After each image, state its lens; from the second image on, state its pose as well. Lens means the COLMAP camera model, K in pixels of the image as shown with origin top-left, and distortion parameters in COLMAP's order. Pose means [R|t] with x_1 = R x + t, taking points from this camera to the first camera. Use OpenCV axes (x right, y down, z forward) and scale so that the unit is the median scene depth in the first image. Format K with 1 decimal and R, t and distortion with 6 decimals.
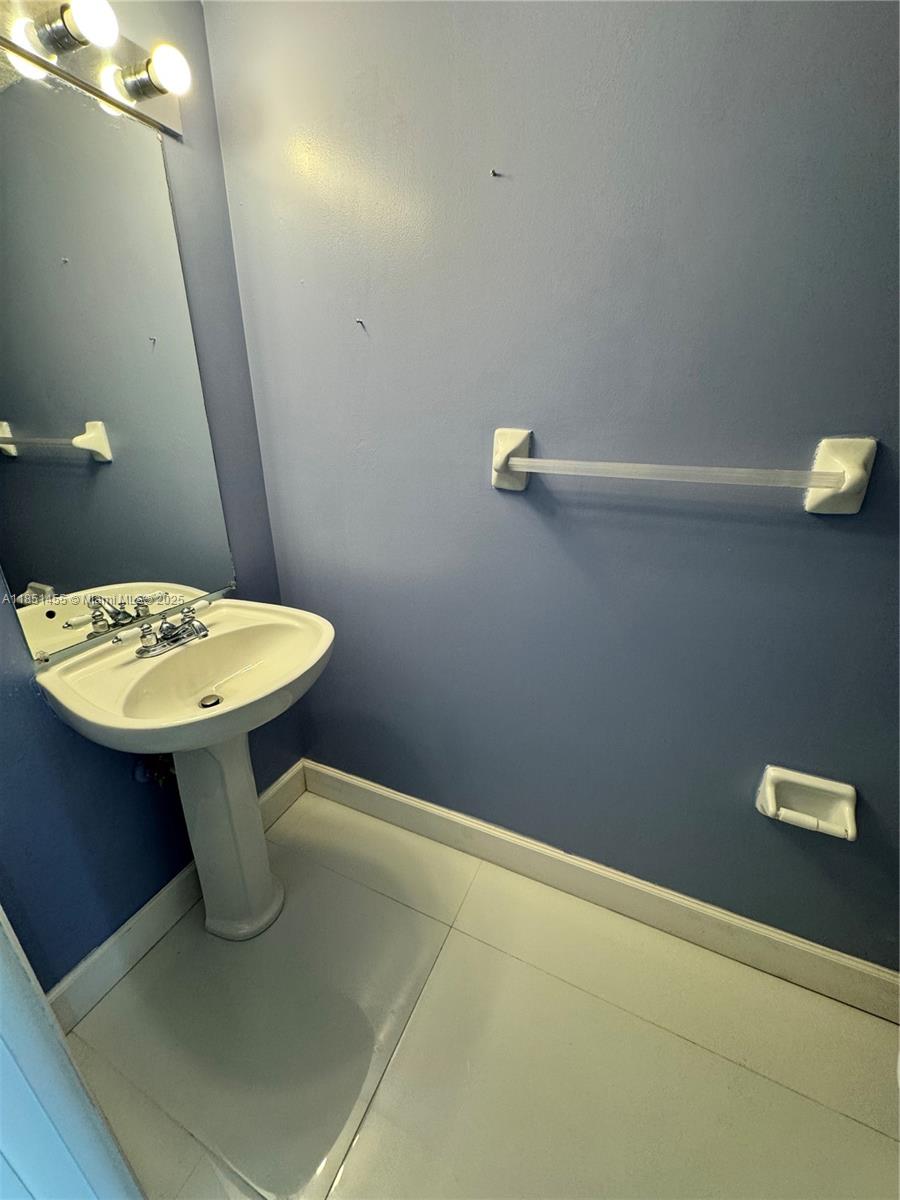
lens RADIAL K [[478.8, 0, 447.3], [0, 478.8, 597.5], [0, 0, 1]] dist [-0.000234, -0.000087]
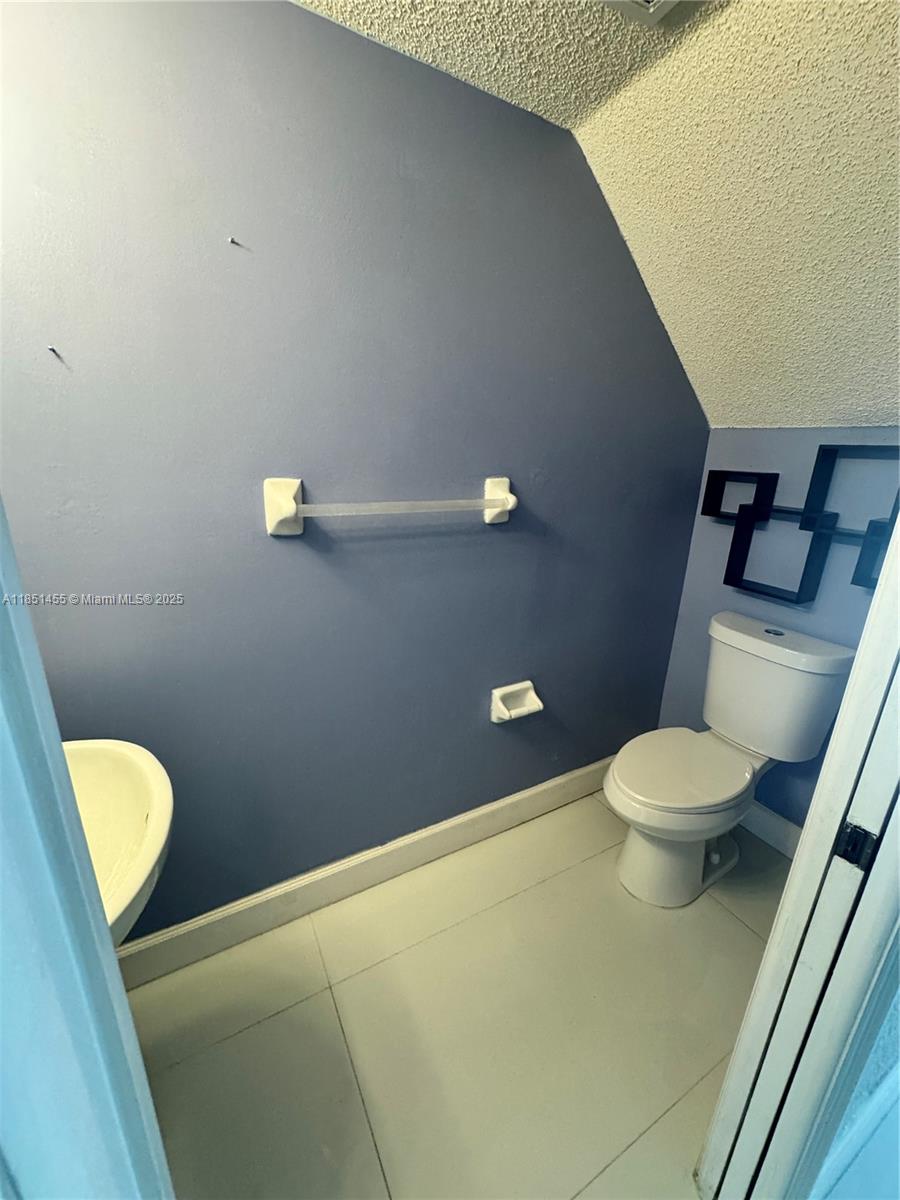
lens RADIAL K [[478.8, 0, 445.7], [0, 478.8, 602.5], [0, 0, 1]] dist [-0.000234, -0.000087]
pose [[0.593335, -0.232425, 0.770670, -0.537195], [0.280632, 0.957067, 0.072583, -0.067908], [-0.754453, 0.173208, 0.633087, 0.110703]]
